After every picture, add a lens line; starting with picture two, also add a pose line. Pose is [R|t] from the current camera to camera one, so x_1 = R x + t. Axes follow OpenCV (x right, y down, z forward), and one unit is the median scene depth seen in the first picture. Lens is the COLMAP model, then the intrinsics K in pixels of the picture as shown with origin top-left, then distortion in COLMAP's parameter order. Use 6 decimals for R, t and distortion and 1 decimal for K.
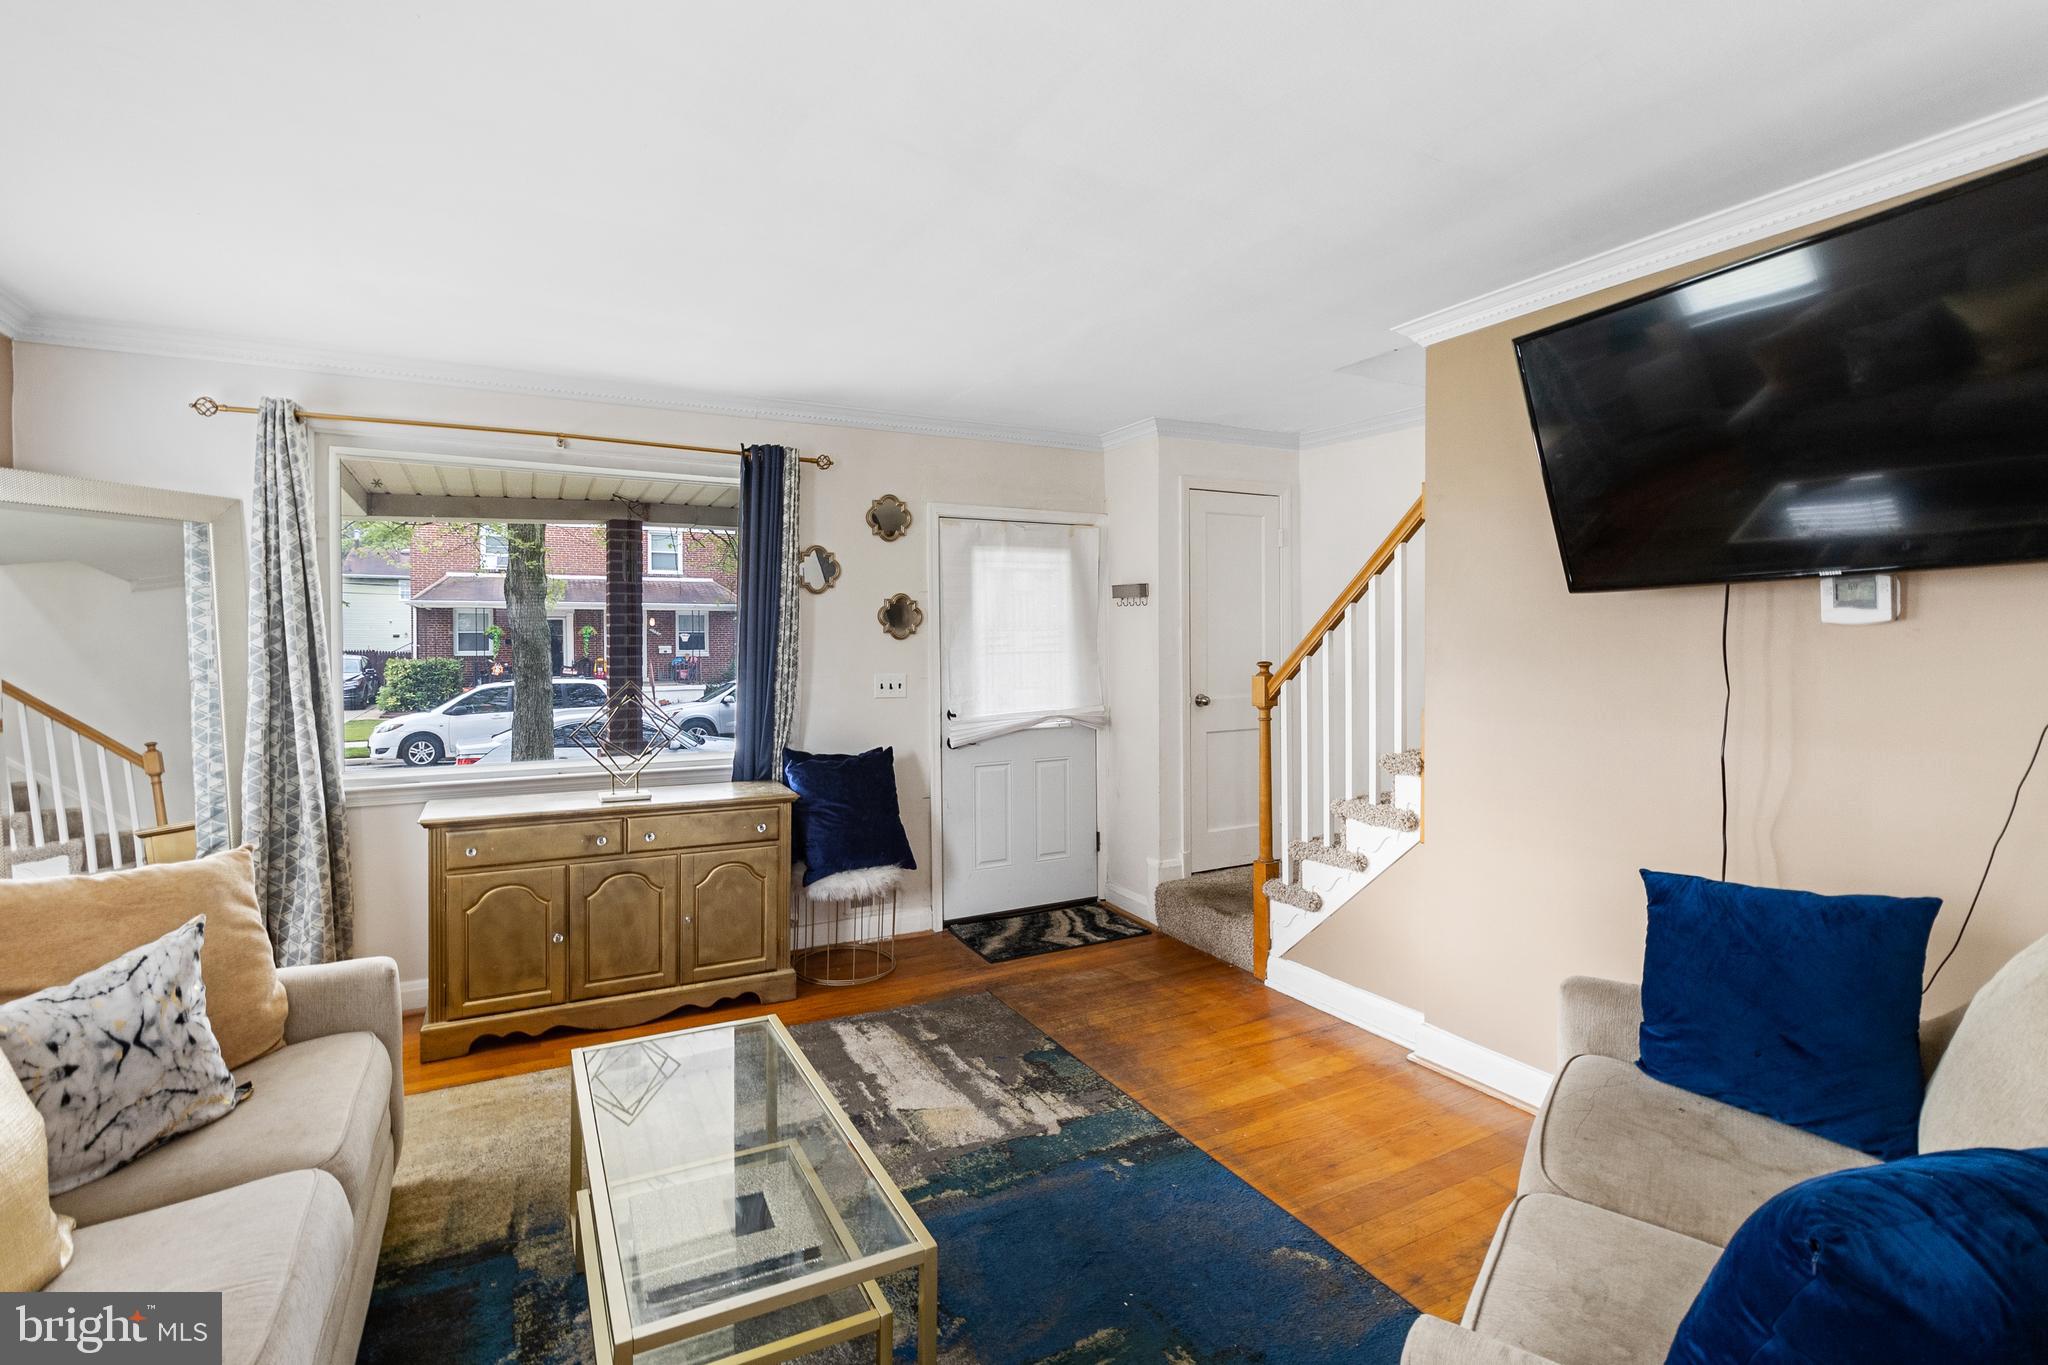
lens RADIAL K [[967.3, 0, 1024.9], [0, 967.3, 667.3], [0, 0, 1]] dist [0.002272, 0.001646]
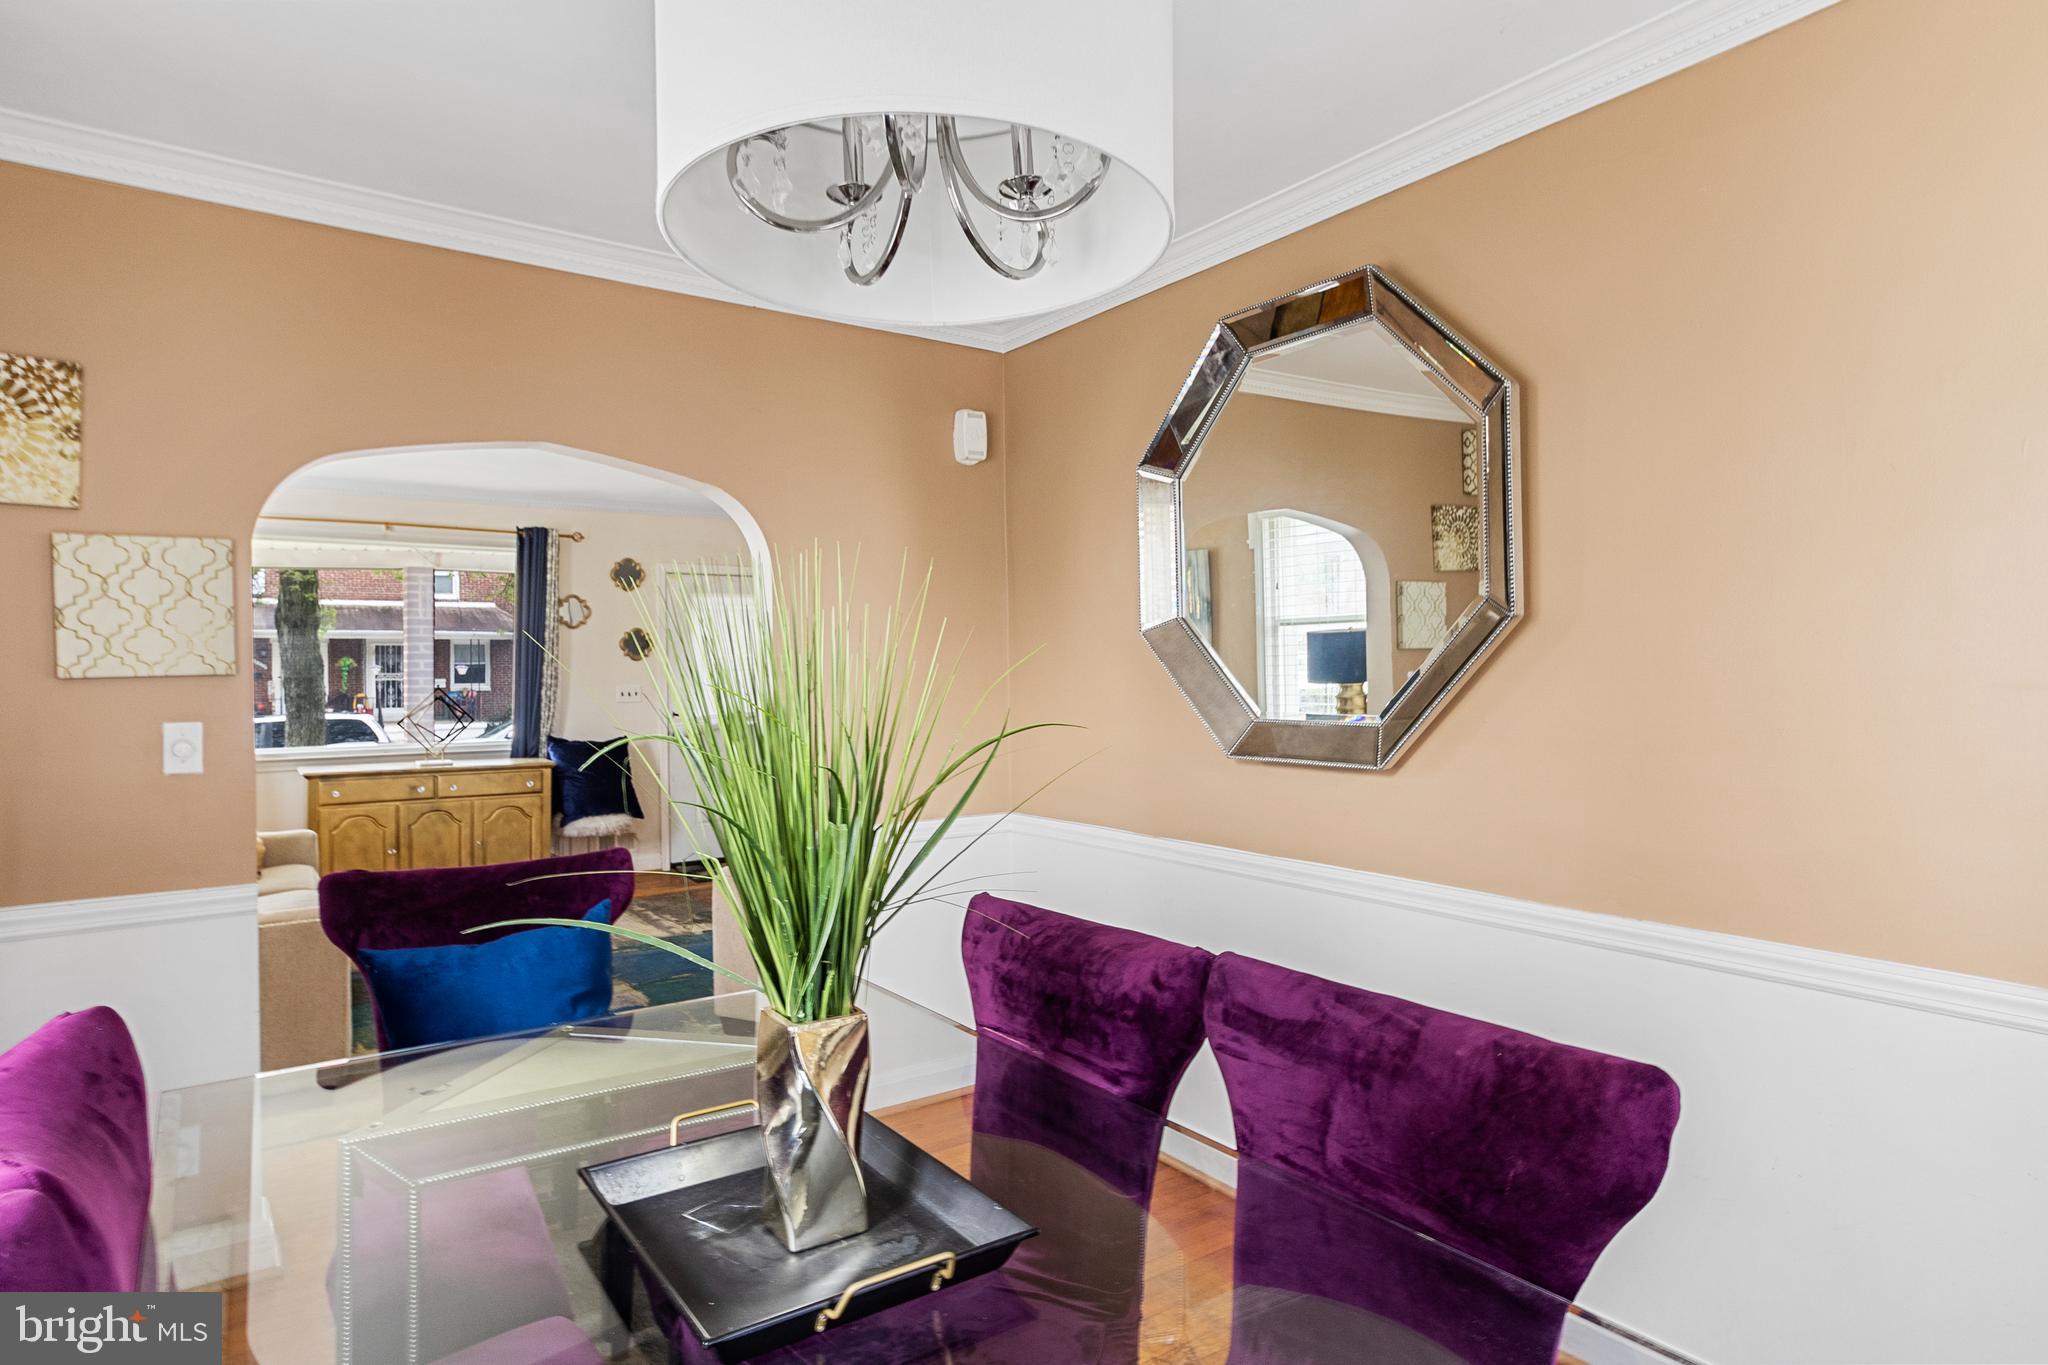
lens RADIAL K [[1152.1, 0, 1022.1], [0, 1152.1, 674.5], [0, 0, 1]] dist [0.015576, -0.001777]
pose [[0.993205, -0.008480, 0.116064, 0.255169], [0.011471, 0.999619, -0.025123, 0.043859], [-0.115807, 0.026284, 0.992924, -0.798654]]
